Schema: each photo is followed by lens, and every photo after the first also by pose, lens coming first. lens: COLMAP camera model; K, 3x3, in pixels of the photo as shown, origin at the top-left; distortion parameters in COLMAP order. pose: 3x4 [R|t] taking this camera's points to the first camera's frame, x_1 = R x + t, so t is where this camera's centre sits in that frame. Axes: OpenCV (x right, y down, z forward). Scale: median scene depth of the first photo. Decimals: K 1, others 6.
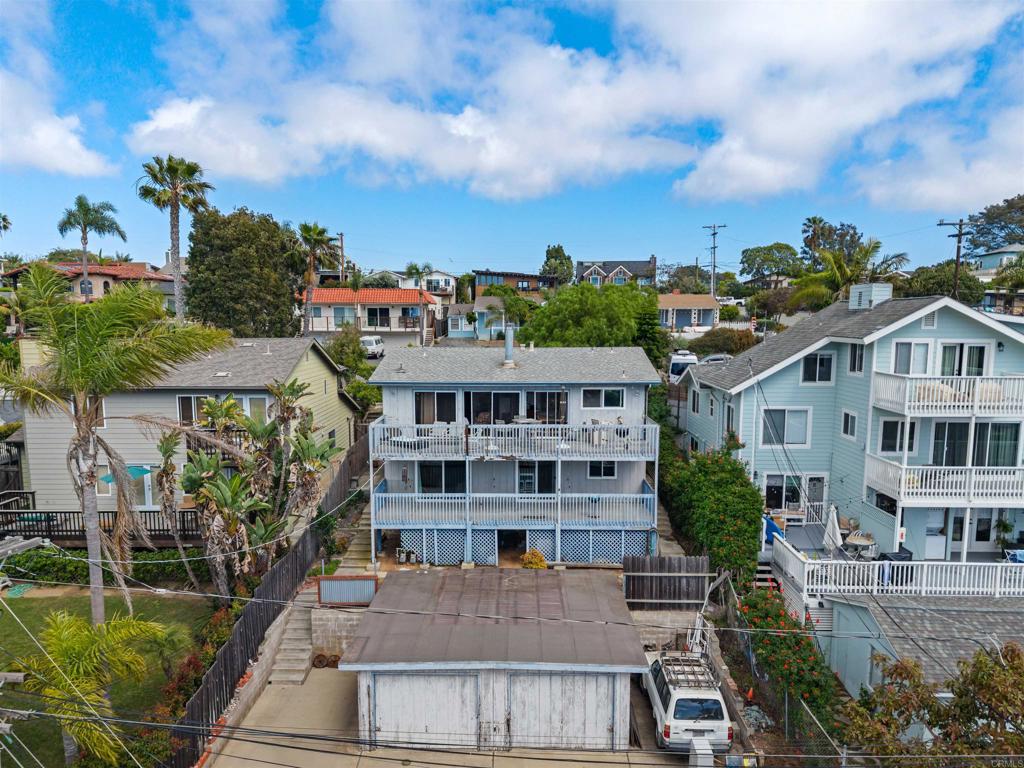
lens RADIAL K [[678.7, 0, 512.0], [0, 678.7, 384.0], [0, 0, 1]] dist [-0.003655, -0.000569]
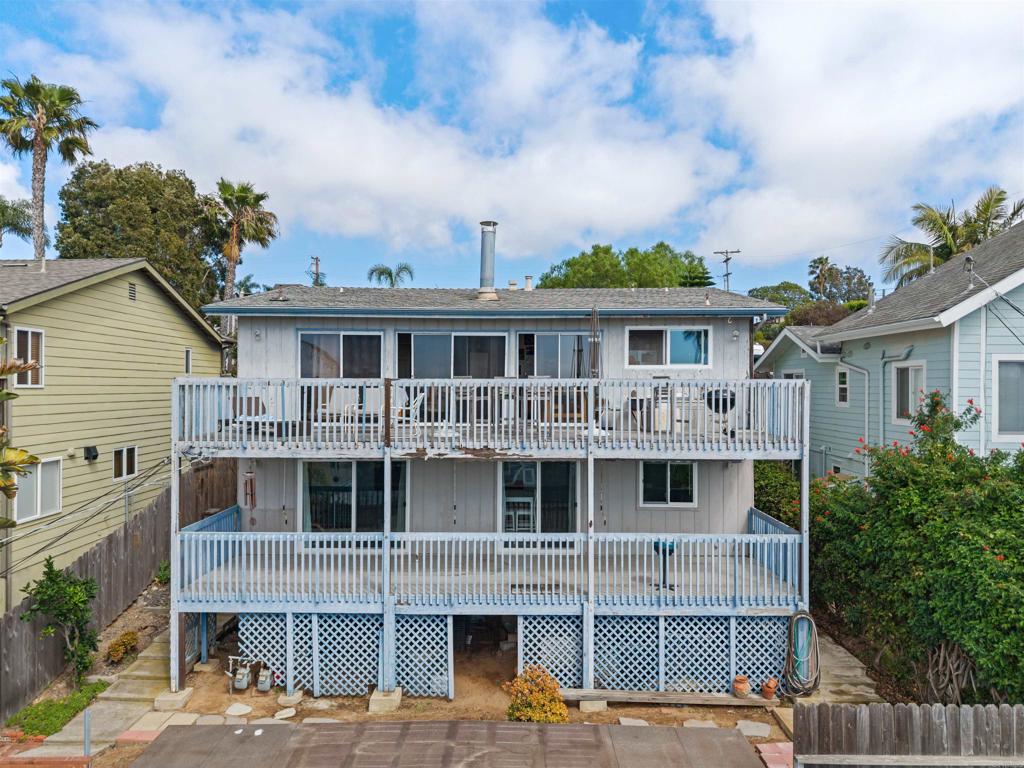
lens RADIAL K [[611.5, 0, 512.0], [0, 611.5, 384.0], [0, 0, 1]] dist [-0.012996, -0.001112]
pose [[0.999968, 0.004250, 0.006826, 0.014041], [-0.003439, 0.993402, -0.114636, 0.108621], [-0.007268, 0.114609, 0.993384, 0.579151]]
